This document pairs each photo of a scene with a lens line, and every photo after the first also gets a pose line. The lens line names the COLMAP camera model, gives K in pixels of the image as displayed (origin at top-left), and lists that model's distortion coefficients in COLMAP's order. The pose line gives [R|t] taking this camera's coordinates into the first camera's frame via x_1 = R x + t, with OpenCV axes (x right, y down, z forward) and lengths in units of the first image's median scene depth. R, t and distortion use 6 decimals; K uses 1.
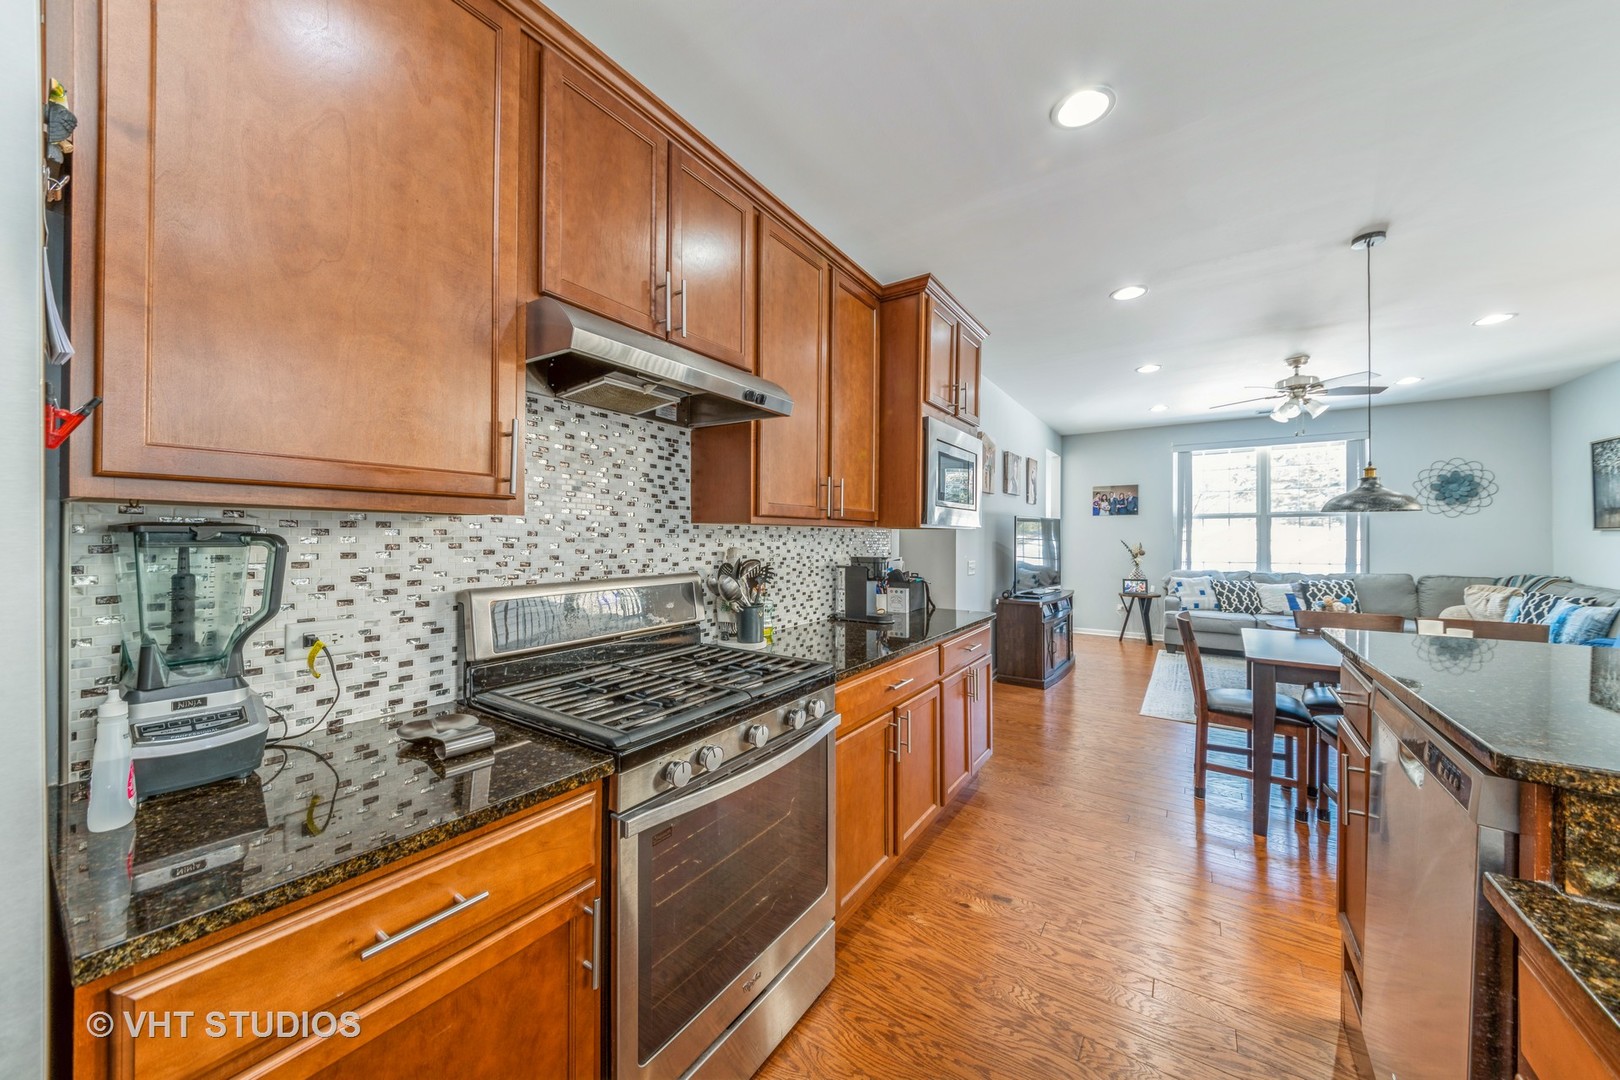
lens RADIAL K [[560.3, 0, 811.2], [0, 560.3, 537.4], [0, 0, 1]] dist [0.020100, -0.012179]
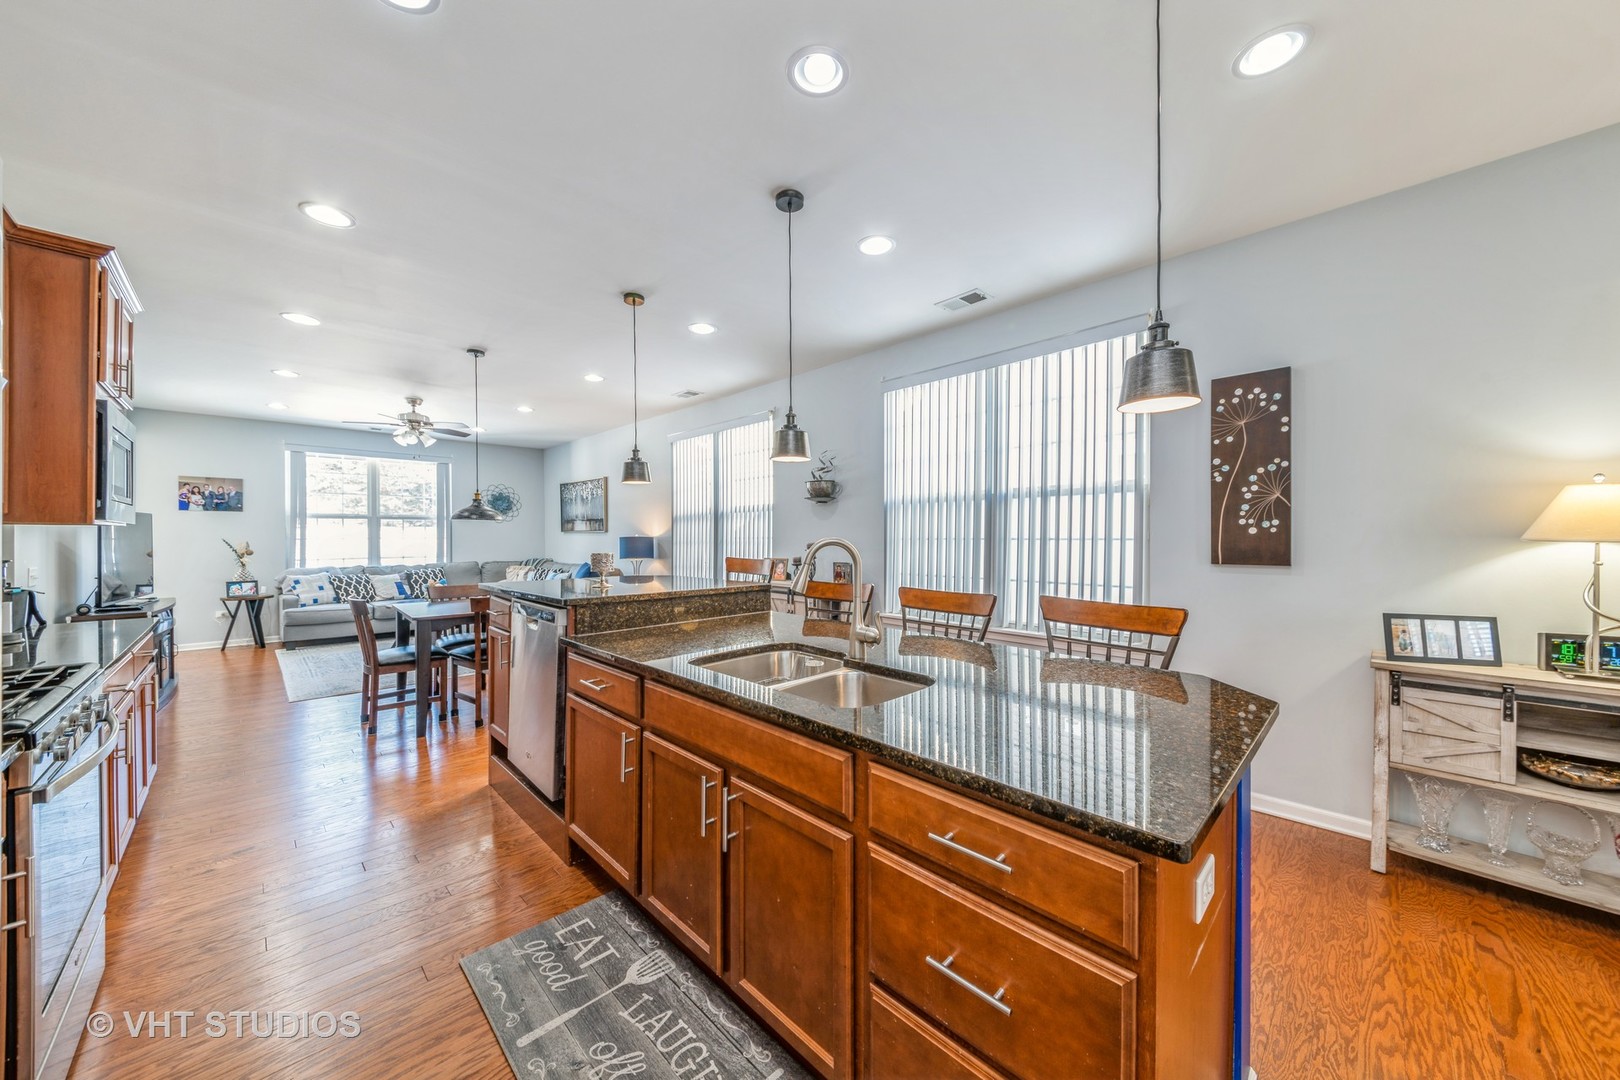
lens RADIAL K [[560.3, 0, 811.2], [0, 560.3, 537.4], [0, 0, 1]] dist [0.020100, -0.012179]
pose [[0.190186, -0.001185, 0.981747, -0.212667], [0.000404, 0.999999, 0.001129, 0.001965], [-0.981748, 0.000181, 0.190186, -0.131077]]
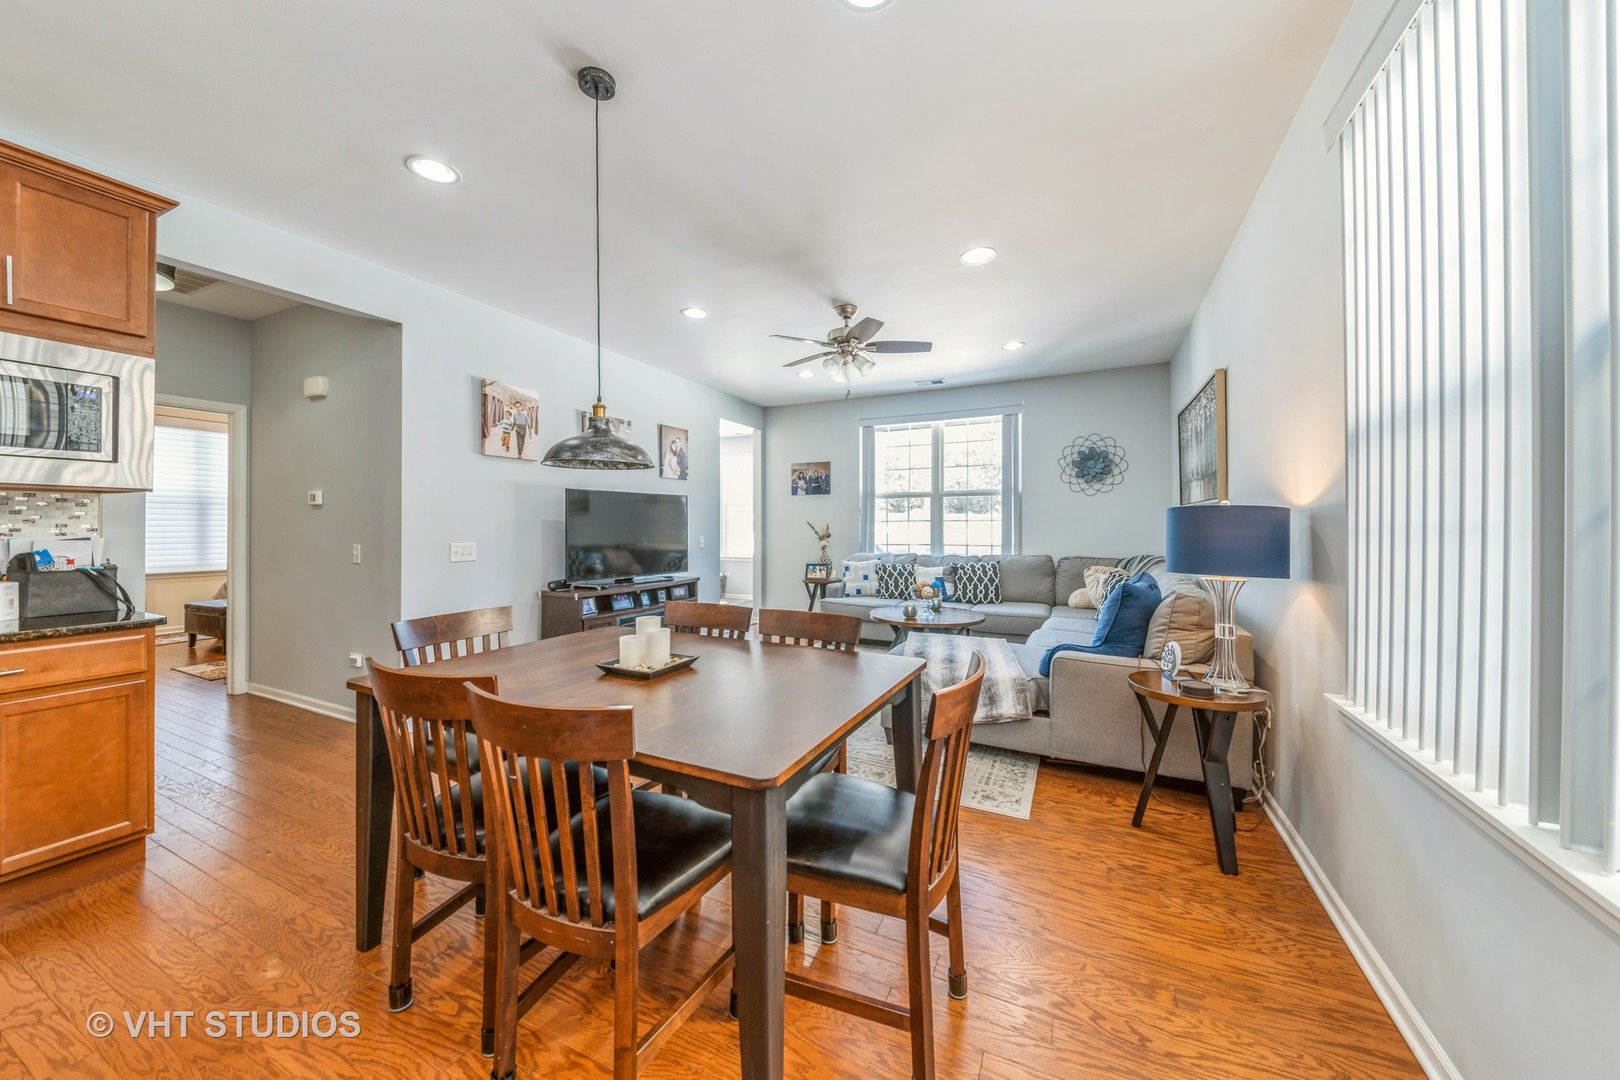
lens RADIAL K [[551.7, 0, 807.7], [0, 551.7, 528.6], [0, 0, 1]] dist [0.016144, -0.006925]
pose [[0.990831, -0.001656, 0.135098, 0.580328], [0.000960, 0.999986, 0.005214, 0.016071], [-0.135105, -0.005036, 0.990819, 0.144164]]
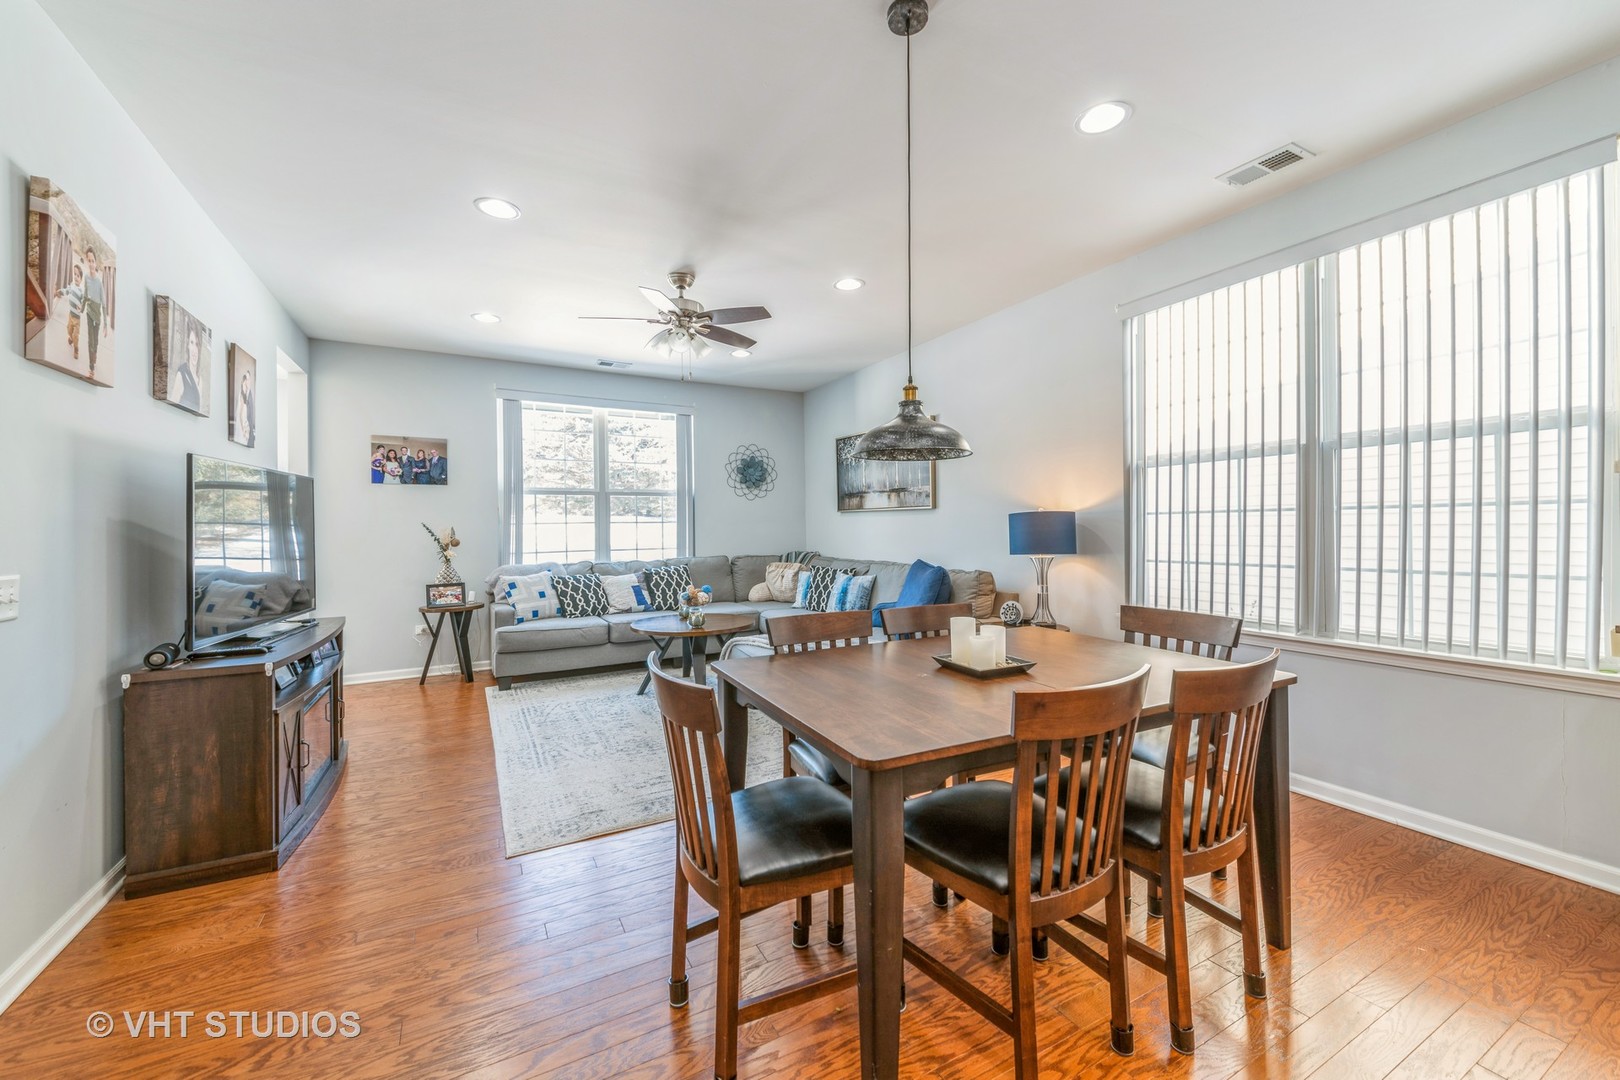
lens RADIAL K [[638.2, 0, 827.4], [0, 638.2, 520.4], [0, 0, 1]] dist [0.020470, -0.000283]
pose [[0.441536, 0.005695, 0.897225, 0.141683], [0.008768, 0.999905, -0.010662, 0.017906], [-0.897201, 0.012574, 0.441444, 0.373476]]
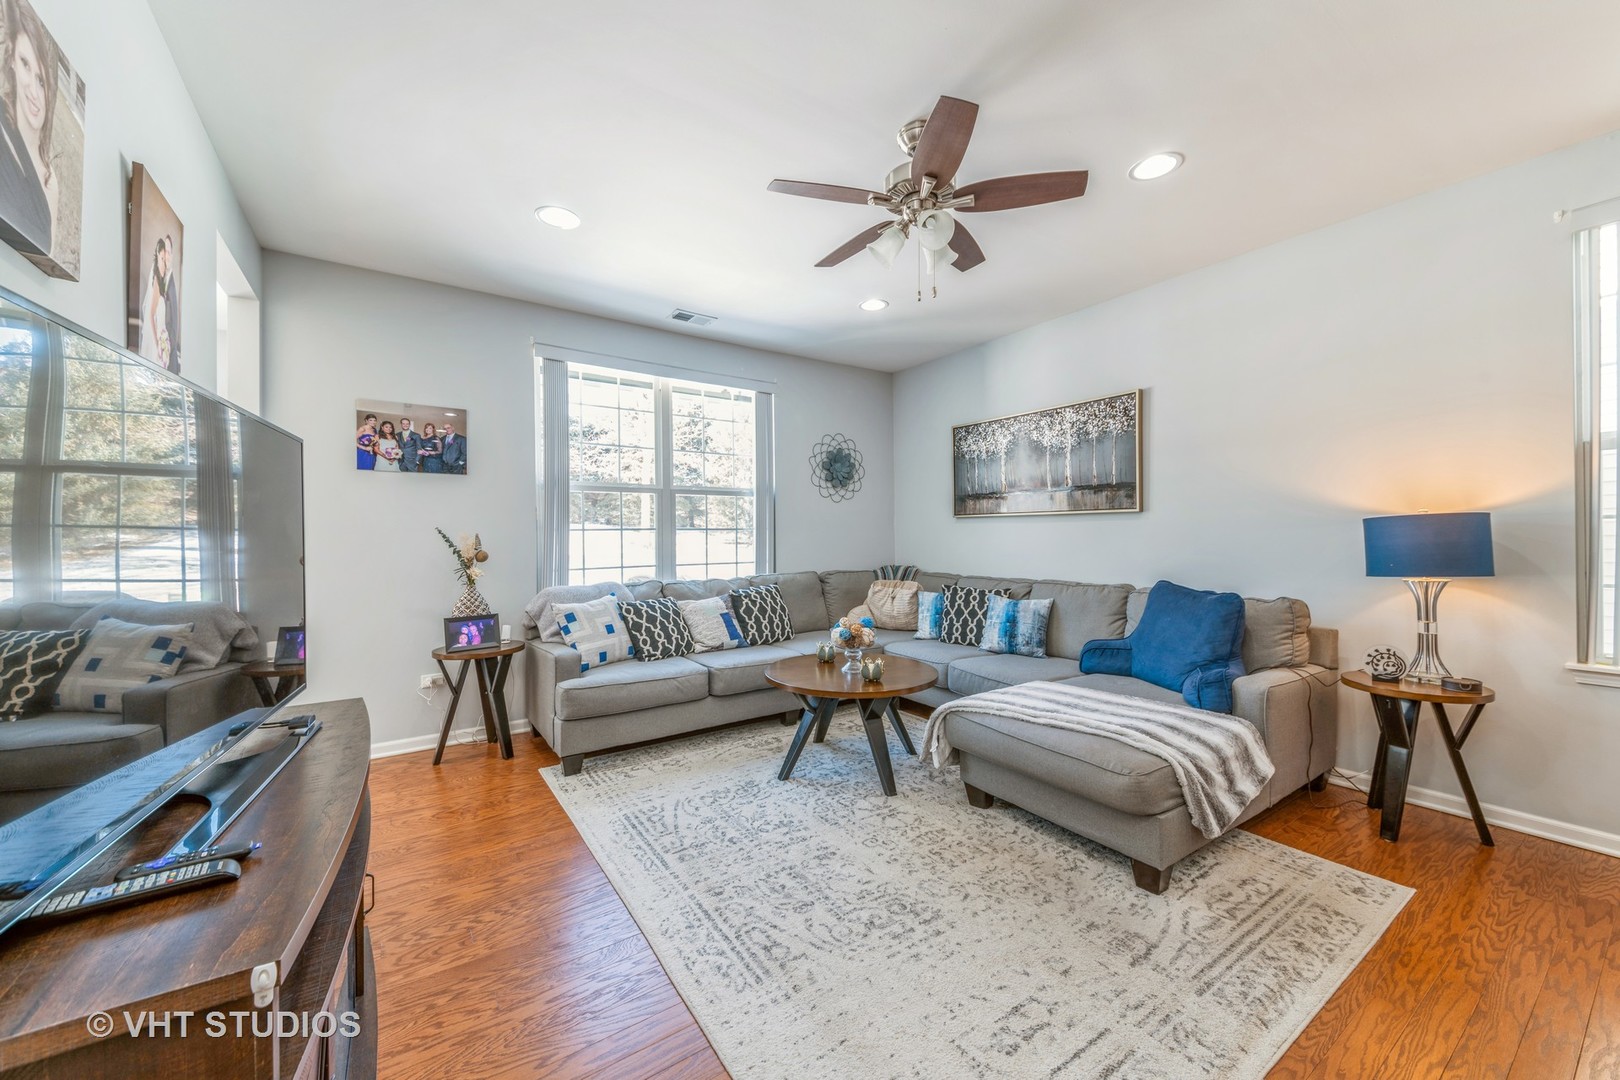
lens RADIAL K [[611.2, 0, 816.5], [0, 611.2, 531.7], [0, 0, 1]] dist [0.034651, -0.007393]
pose [[0.361229, 0.004510, 0.932466, 0.286622], [0.005114, 0.999964, -0.006817, 0.016361], [-0.932463, 0.007231, 0.361193, 0.752143]]
